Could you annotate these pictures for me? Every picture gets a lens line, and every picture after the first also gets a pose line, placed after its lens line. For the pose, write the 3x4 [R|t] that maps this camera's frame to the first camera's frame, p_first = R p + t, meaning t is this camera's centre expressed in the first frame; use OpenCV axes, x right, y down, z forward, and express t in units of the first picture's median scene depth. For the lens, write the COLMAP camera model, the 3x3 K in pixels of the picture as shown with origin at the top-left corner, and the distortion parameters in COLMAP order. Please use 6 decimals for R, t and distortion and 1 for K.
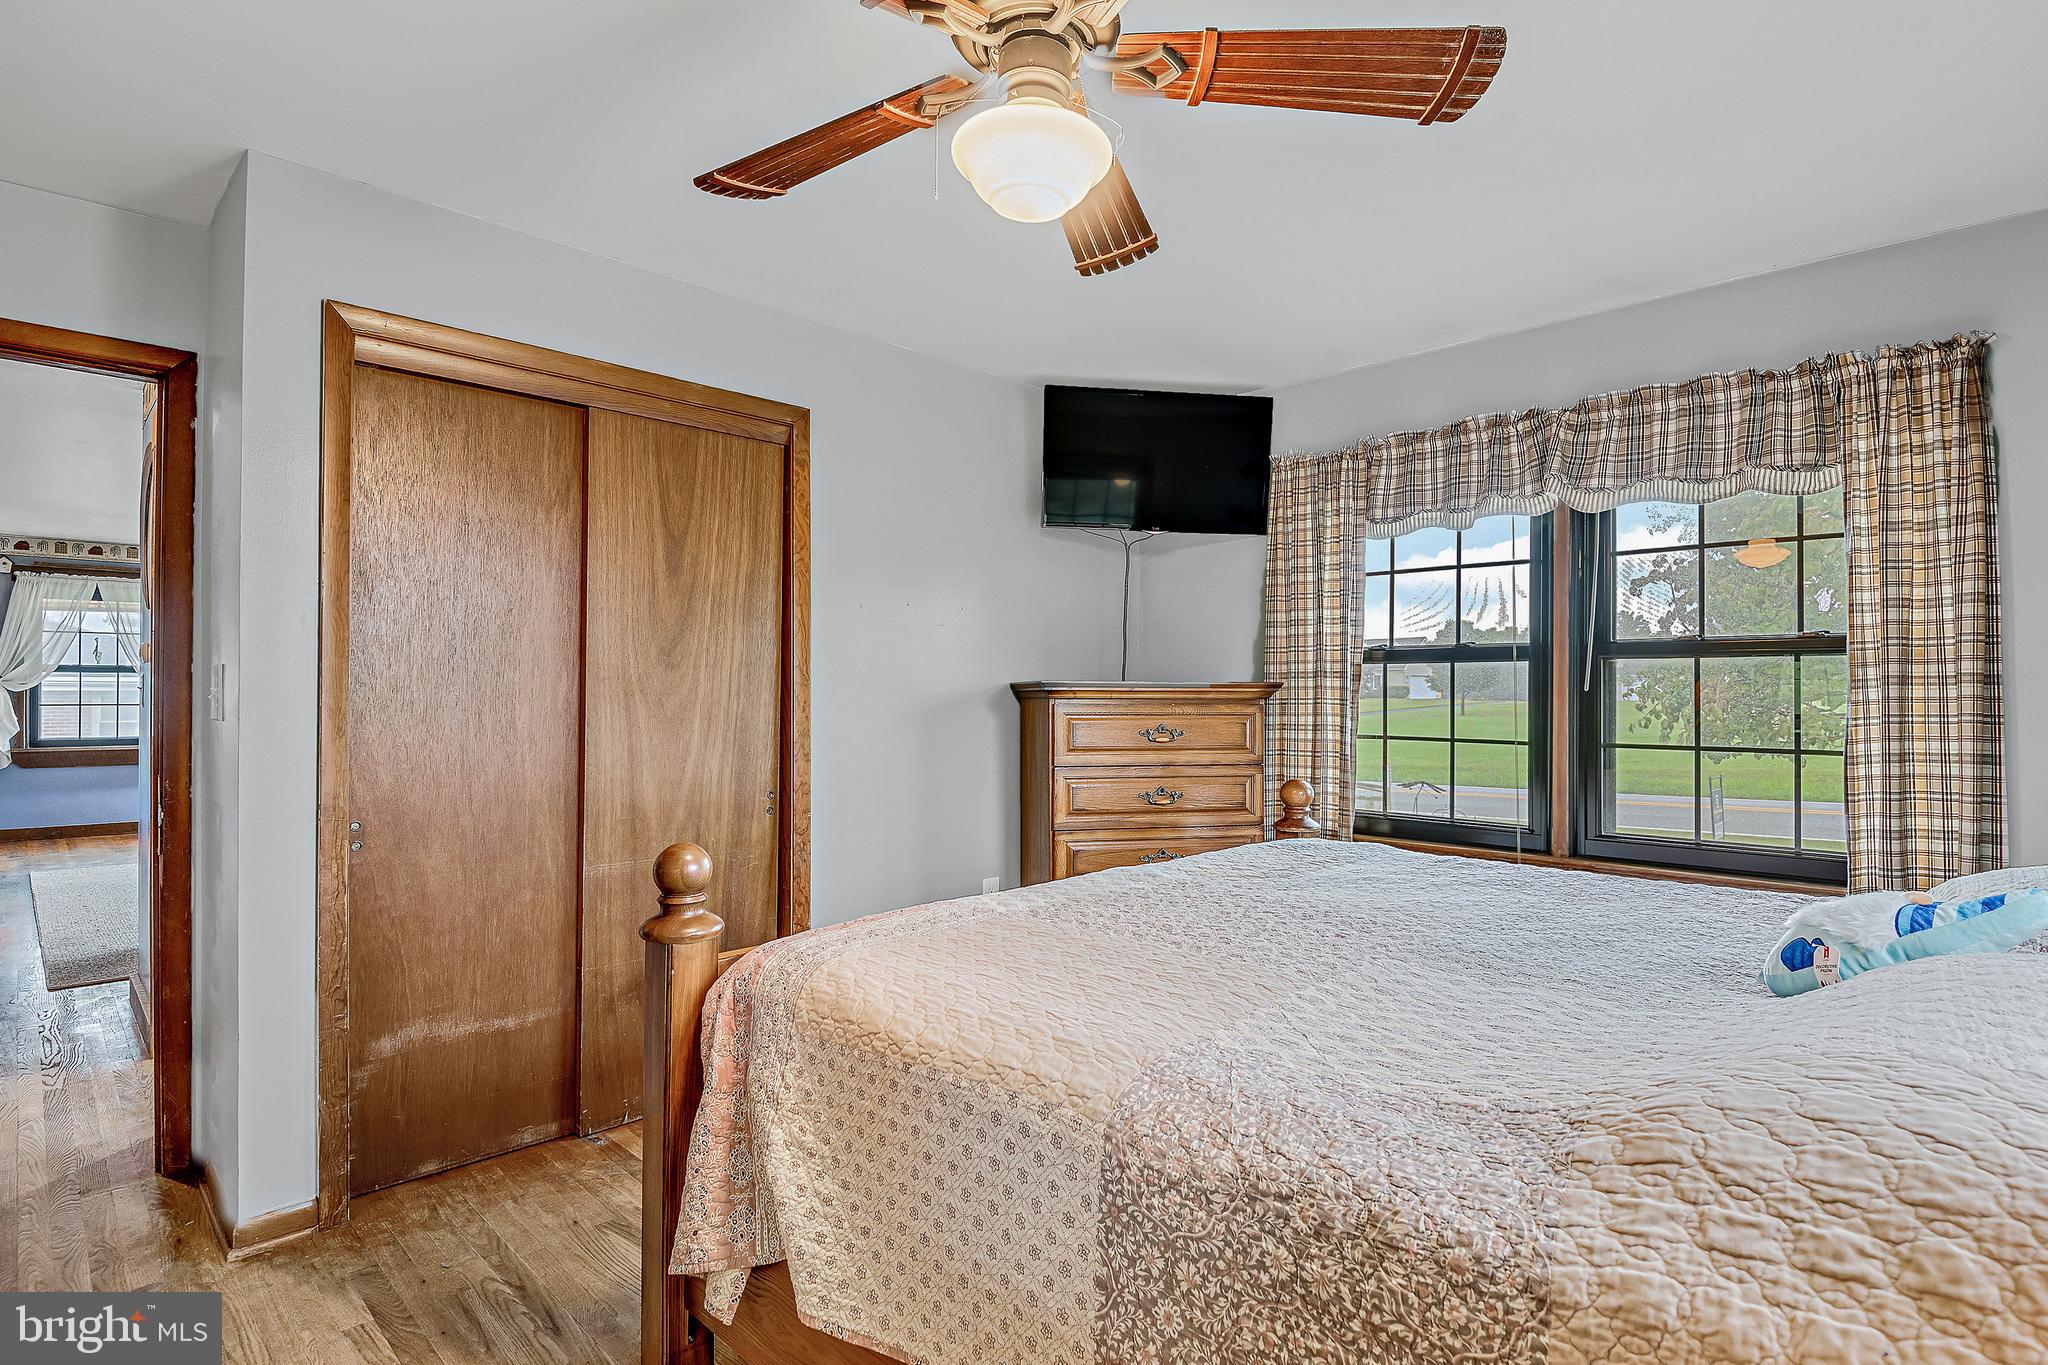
lens RADIAL K [[1048.1, 0, 1038.4], [0, 1048.1, 678.5], [0, 0, 1]] dist [0.003237, -0.008400]
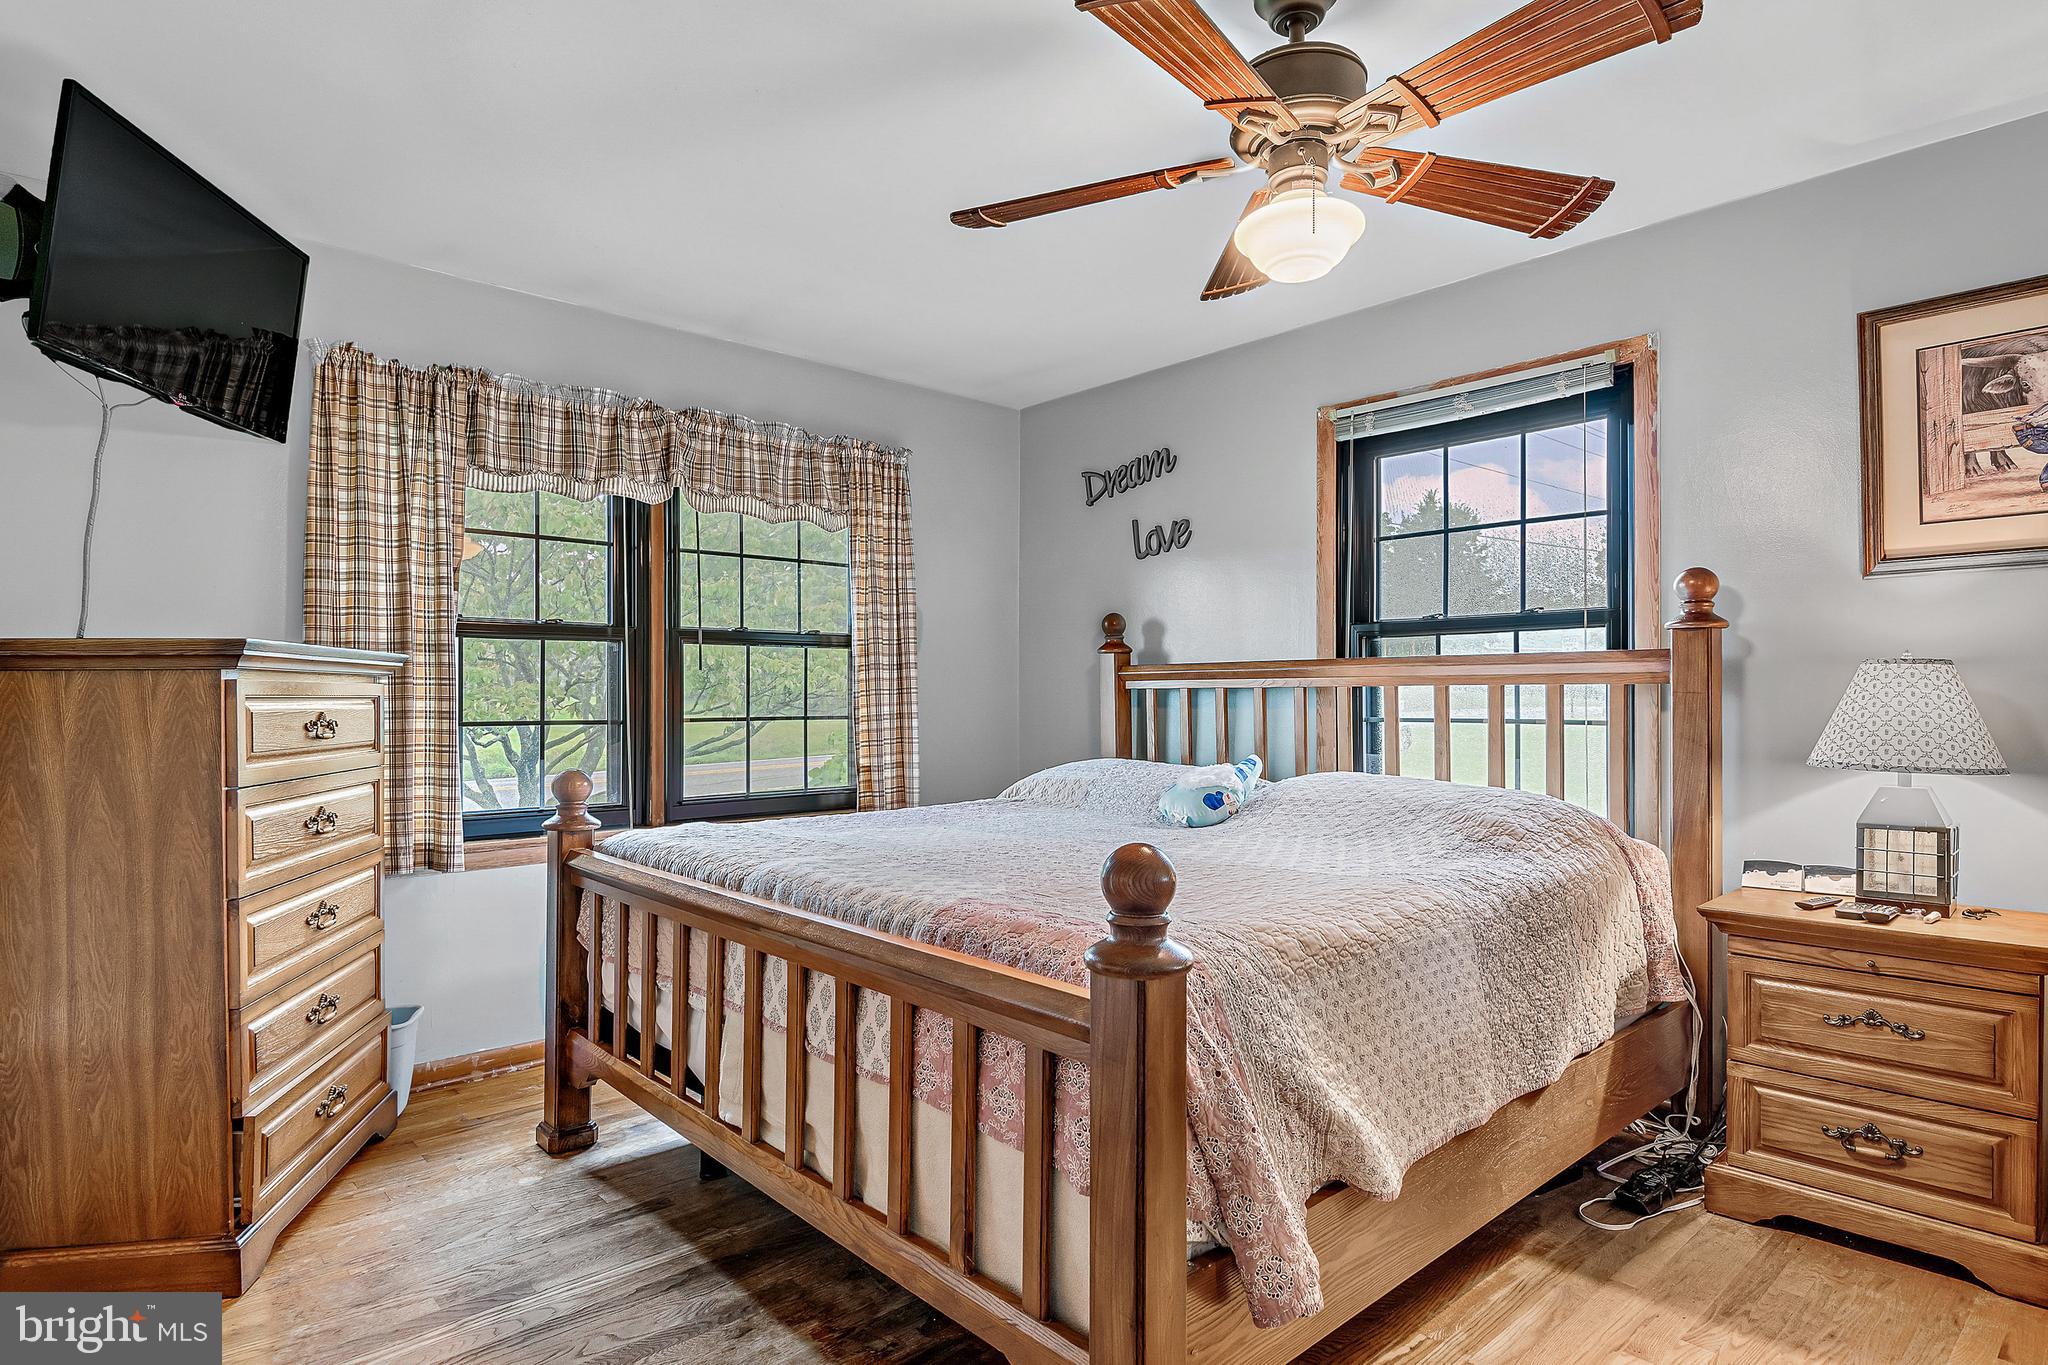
lens RADIAL K [[1086.1, 0, 1035.5], [0, 1086.1, 683.7], [0, 0, 1]] dist [0.000645, -0.006133]
pose [[0.027454, 0.005769, 0.999606, -0.575343], [-0.010039, 0.999935, -0.005495, 0.025570], [-0.999573, -0.009884, 0.027510, 0.560062]]
